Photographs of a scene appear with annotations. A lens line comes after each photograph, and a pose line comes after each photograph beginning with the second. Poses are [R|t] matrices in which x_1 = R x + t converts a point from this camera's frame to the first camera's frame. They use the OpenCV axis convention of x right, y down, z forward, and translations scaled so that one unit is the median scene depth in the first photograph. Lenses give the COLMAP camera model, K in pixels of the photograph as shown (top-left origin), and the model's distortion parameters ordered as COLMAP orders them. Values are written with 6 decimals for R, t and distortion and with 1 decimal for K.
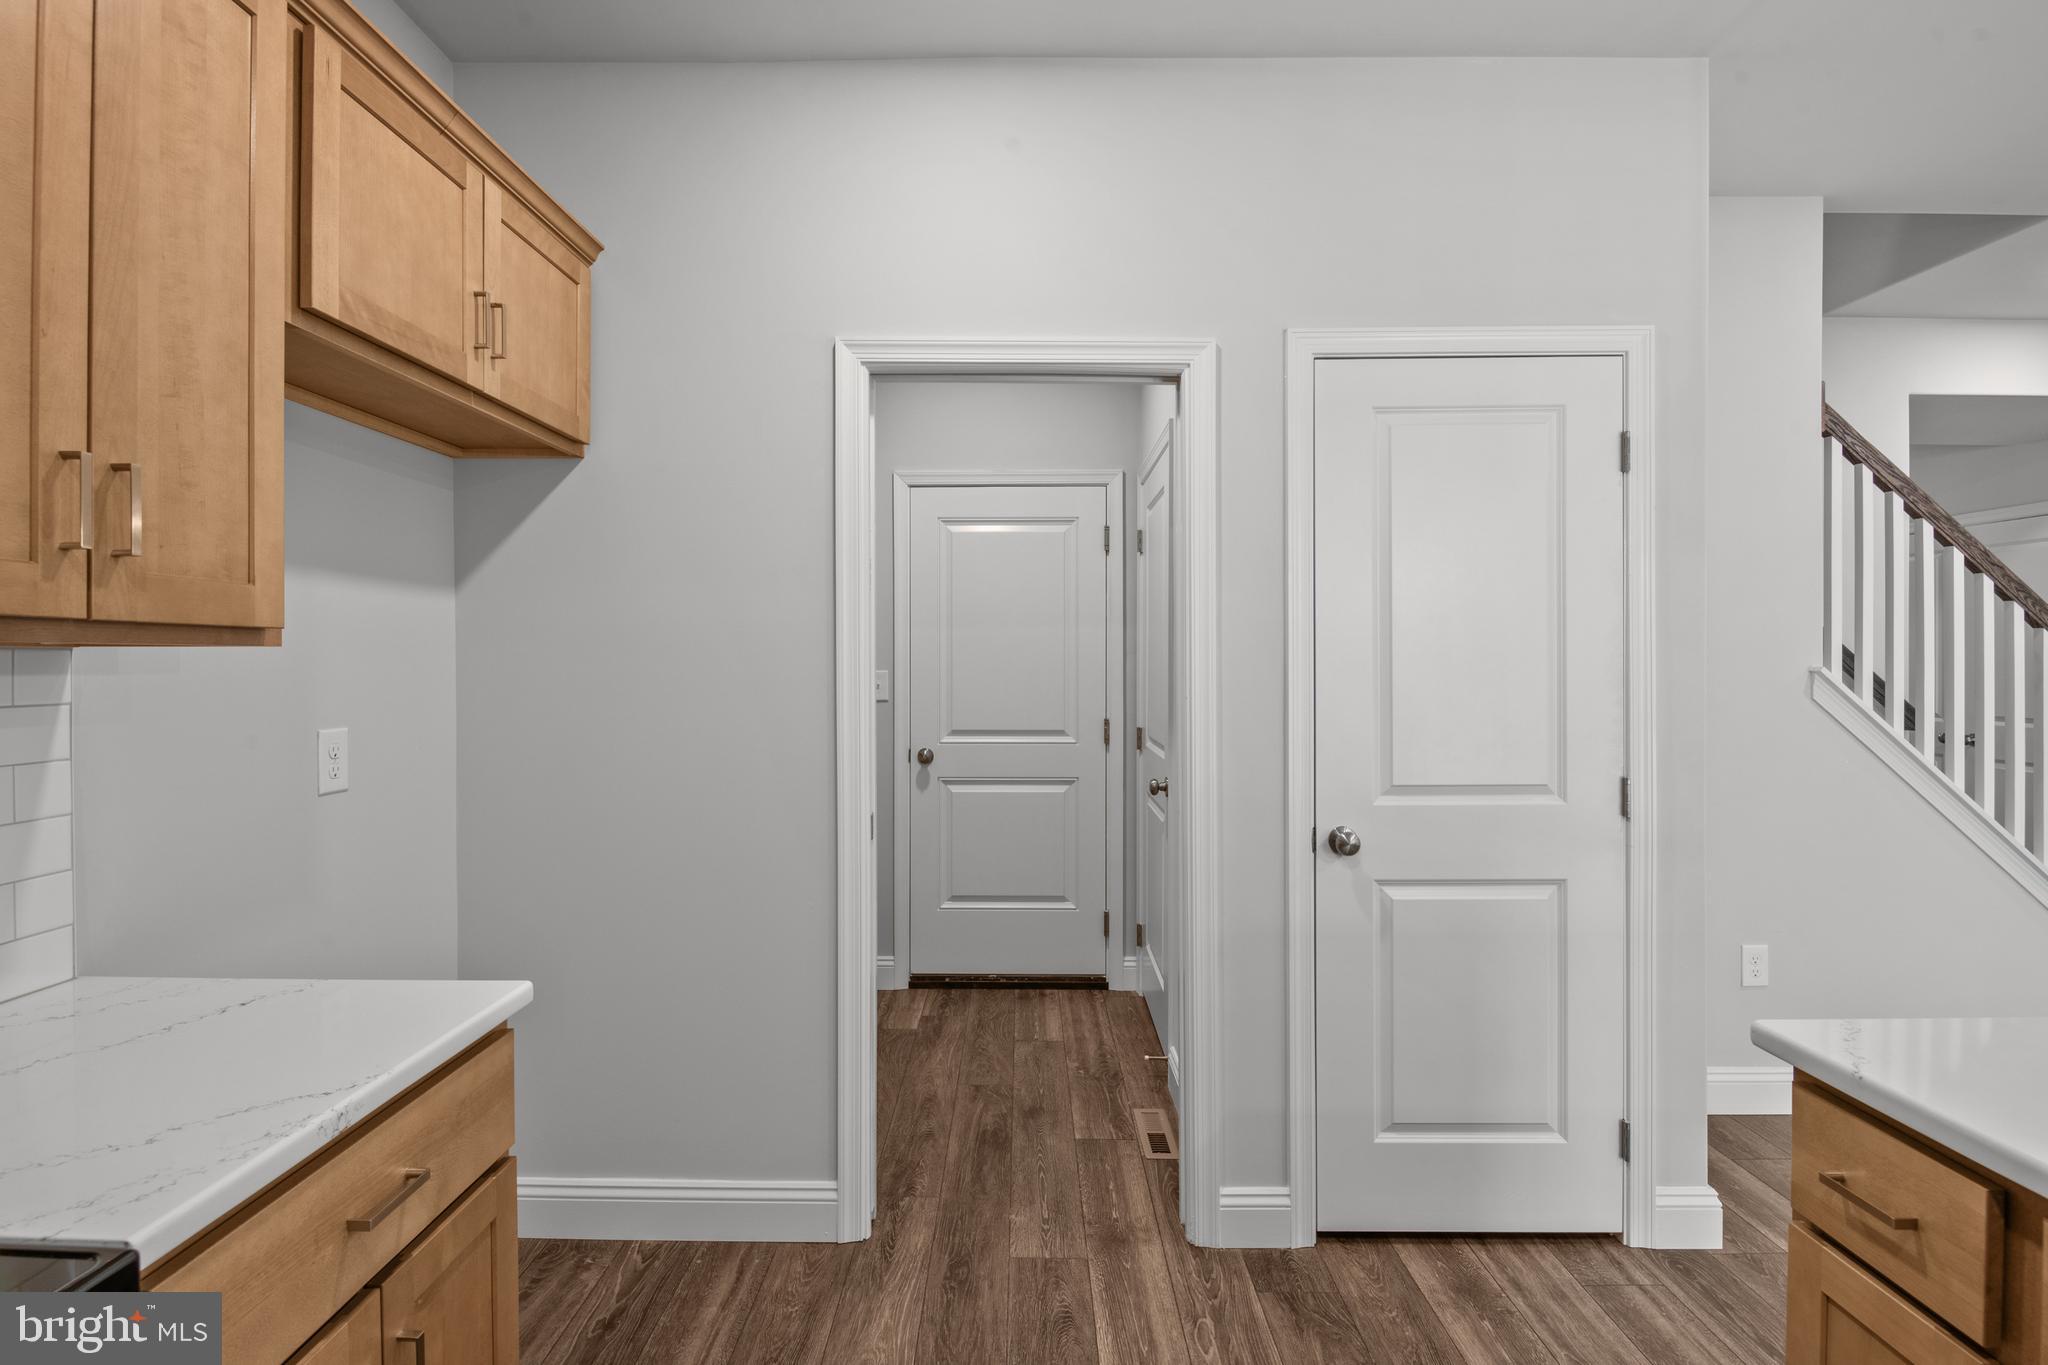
lens RADIAL K [[966.4, 0, 1009.8], [0, 966.4, 668.1], [0, 0, 1]] dist [0.000043, -0.007669]
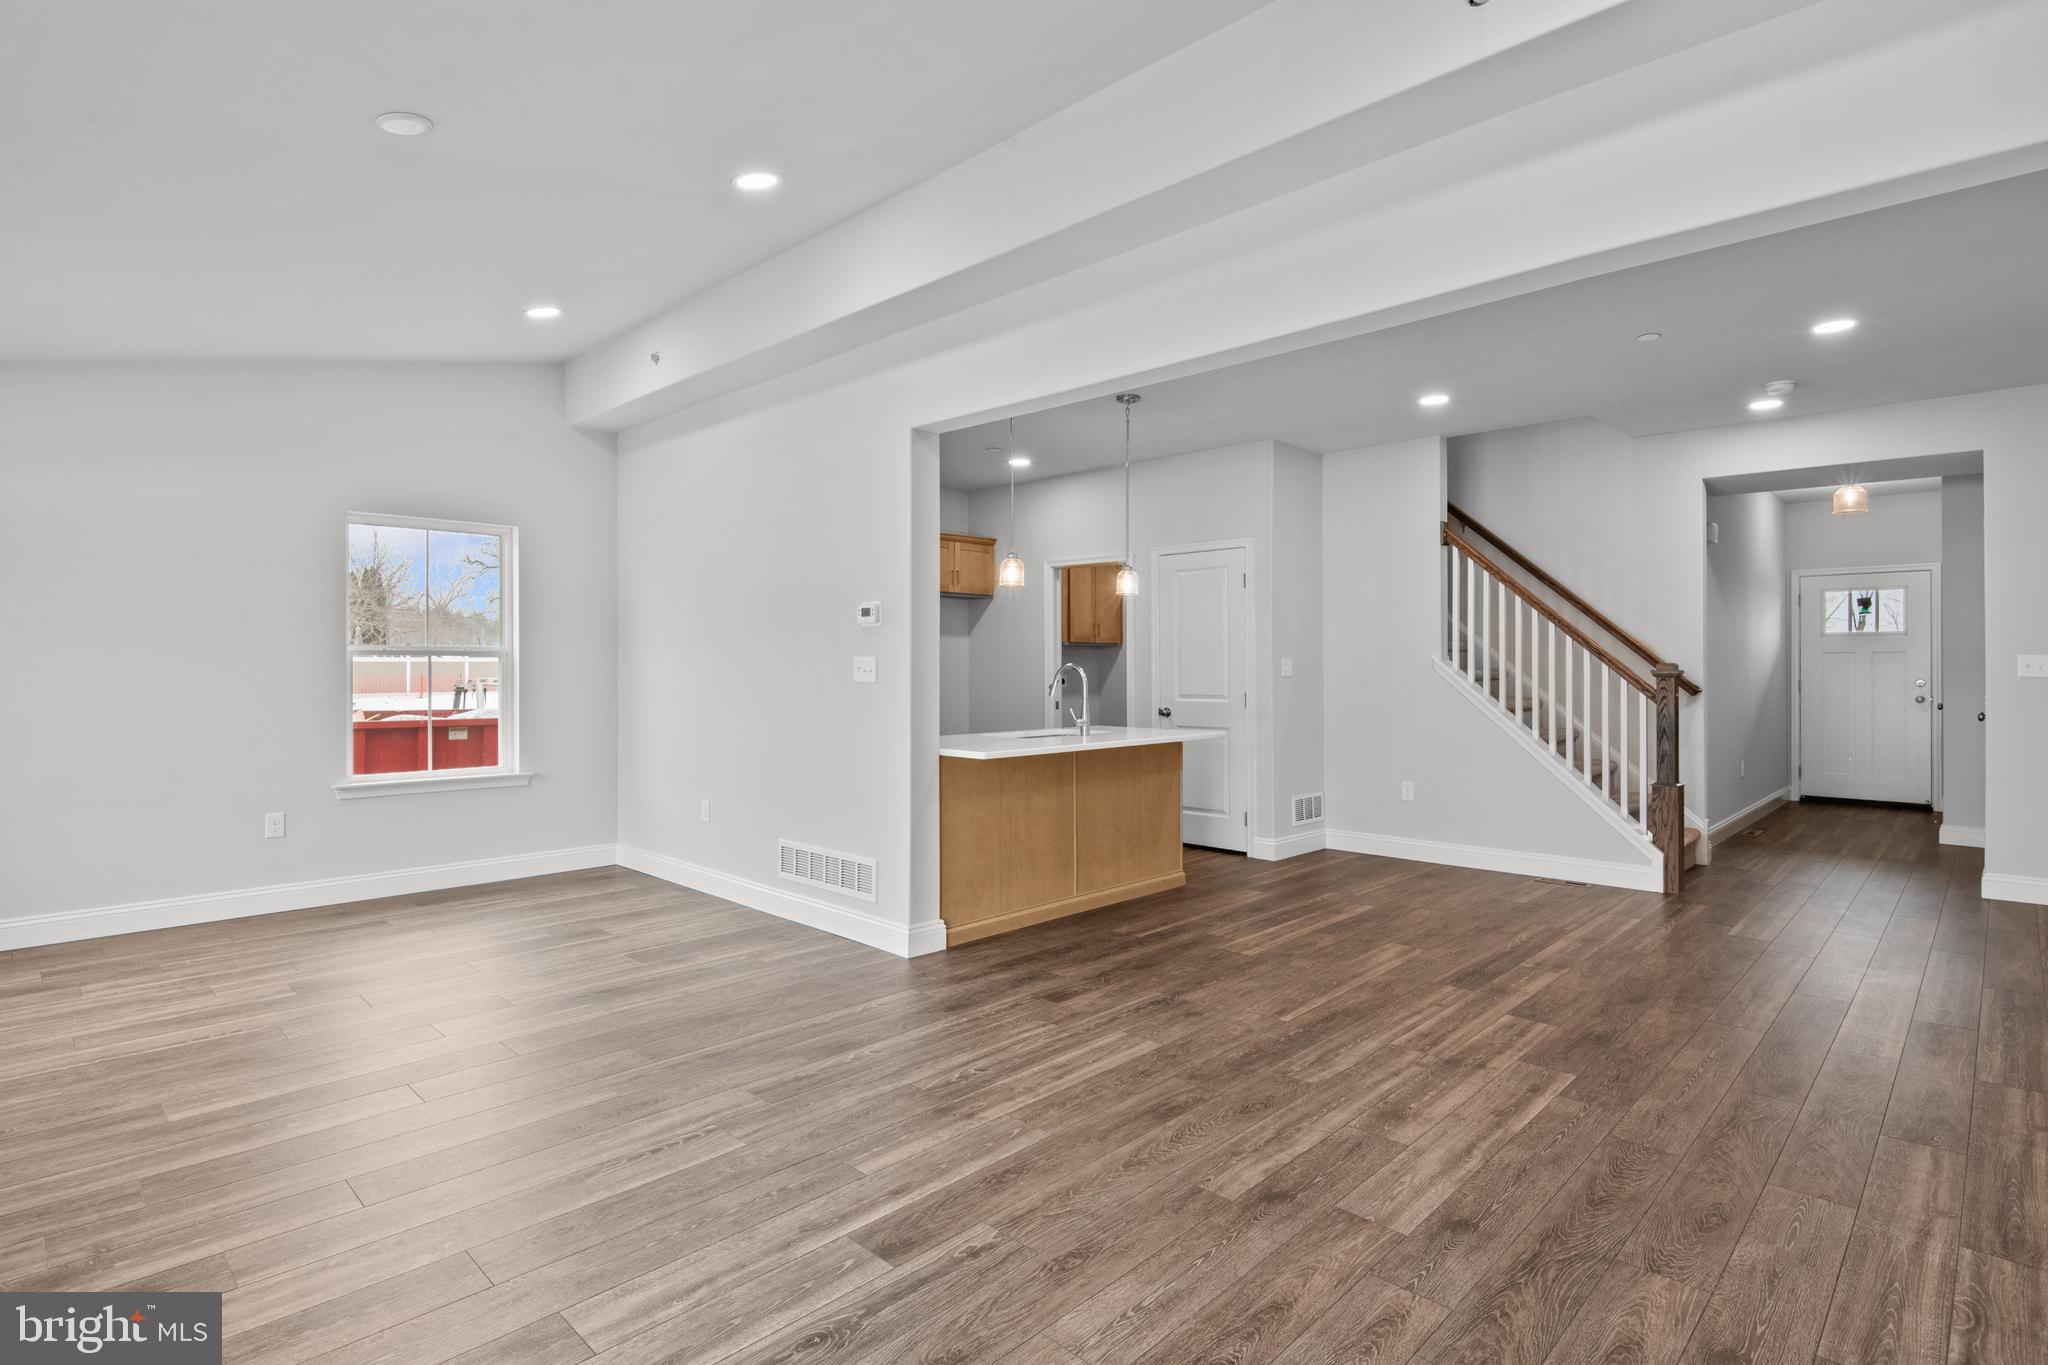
lens RADIAL K [[1022.3, 0, 1016.0], [0, 1022.3, 663.1], [0, 0, 1]] dist [0.000698, -0.003324]
pose [[0.723516, -0.002003, -0.690305, 2.262179], [-0.004489, 0.999961, -0.007607, 0.050942], [0.690293, 0.008603, 0.723479, -1.693834]]
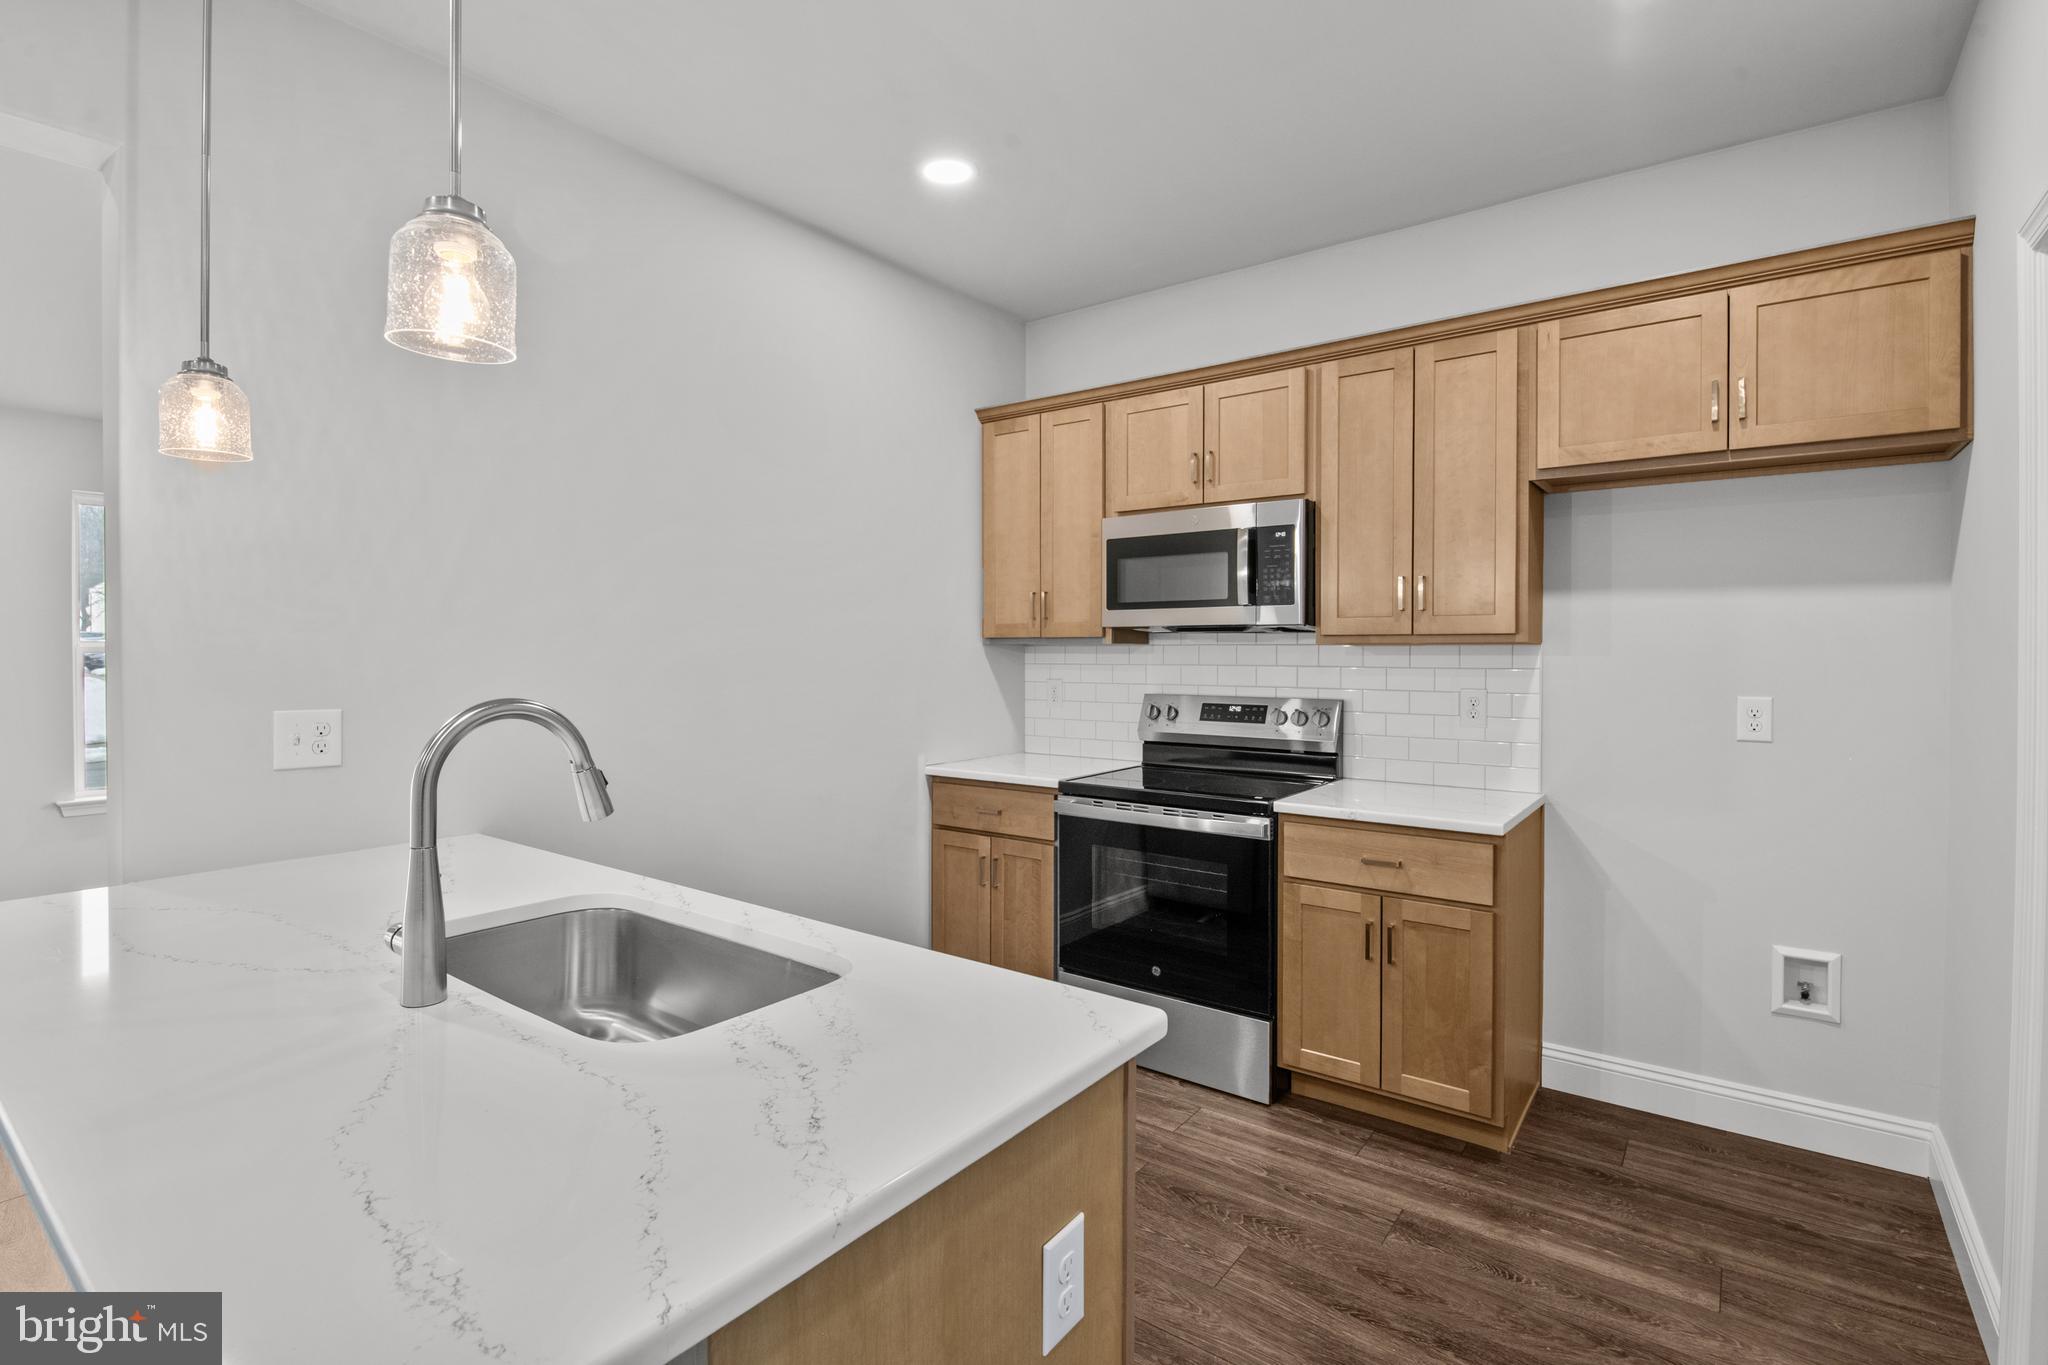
lens RADIAL K [[966.4, 0, 1013.6], [0, 966.4, 662.6], [0, 0, 1]] dist [0.000043, -0.007669]
pose [[-0.596407, 0.009405, -0.802627, 0.925335], [-0.006743, 0.999837, 0.016726, -0.003286], [0.802654, 0.015388, -0.596247, 0.817655]]
